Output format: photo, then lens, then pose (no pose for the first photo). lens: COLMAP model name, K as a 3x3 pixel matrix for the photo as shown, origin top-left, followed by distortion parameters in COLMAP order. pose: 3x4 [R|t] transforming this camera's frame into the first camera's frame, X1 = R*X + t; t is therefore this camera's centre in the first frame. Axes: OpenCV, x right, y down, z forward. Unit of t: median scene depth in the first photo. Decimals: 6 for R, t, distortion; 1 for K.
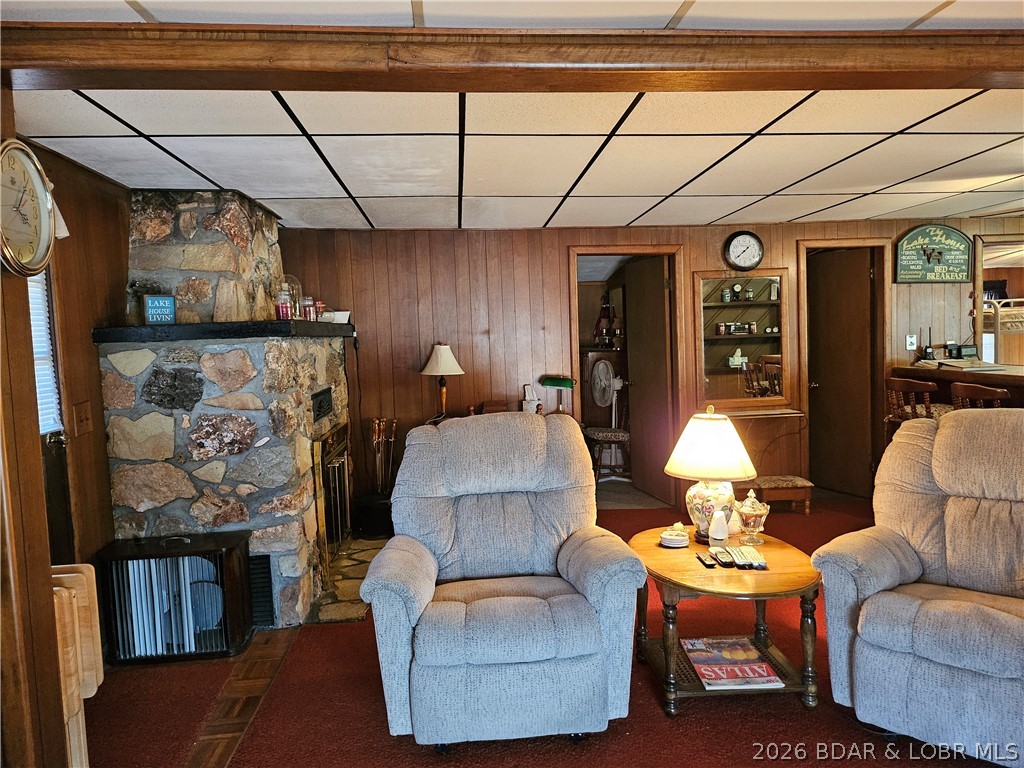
lens RADIAL K [[735.4, 0, 516.2], [0, 735.4, 378.0], [0, 0, 1]] dist [0.031367, -0.022674]
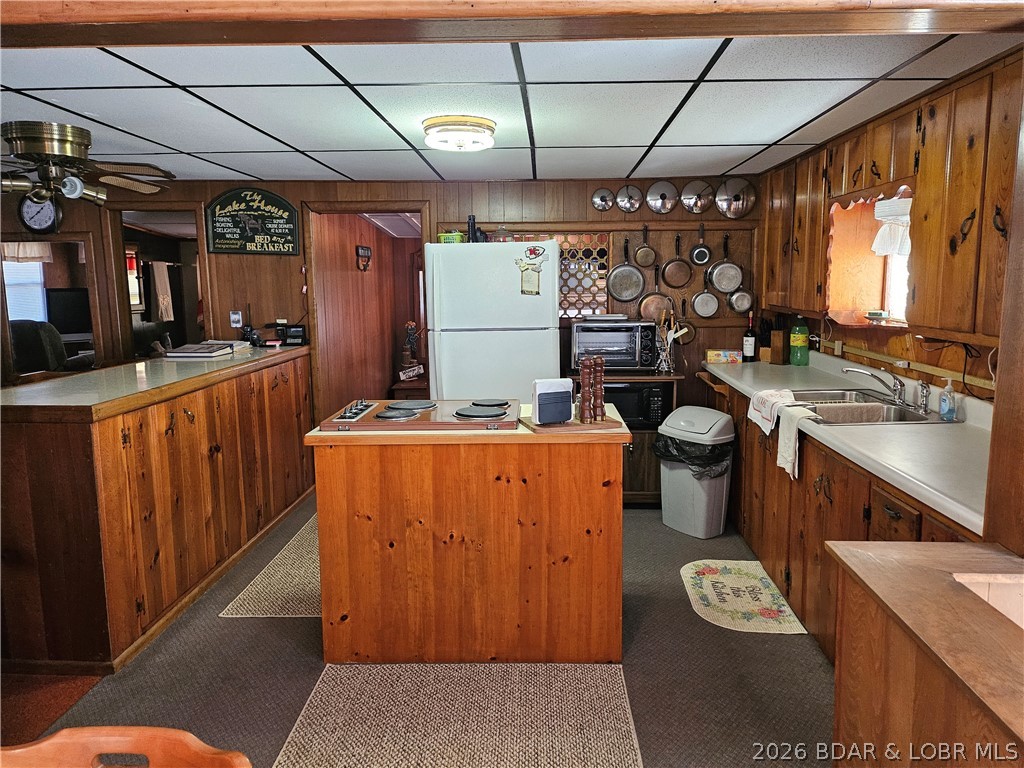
lens RADIAL K [[702.8, 0, 517.3], [0, 702.8, 377.9], [0, 0, 1]] dist [0.037828, 0.001332]
pose [[0.989443, 0.048570, -0.136543, 1.122093], [-0.038074, 0.996190, 0.078457, -0.065412], [0.139834, -0.072430, 0.987522, 0.209223]]
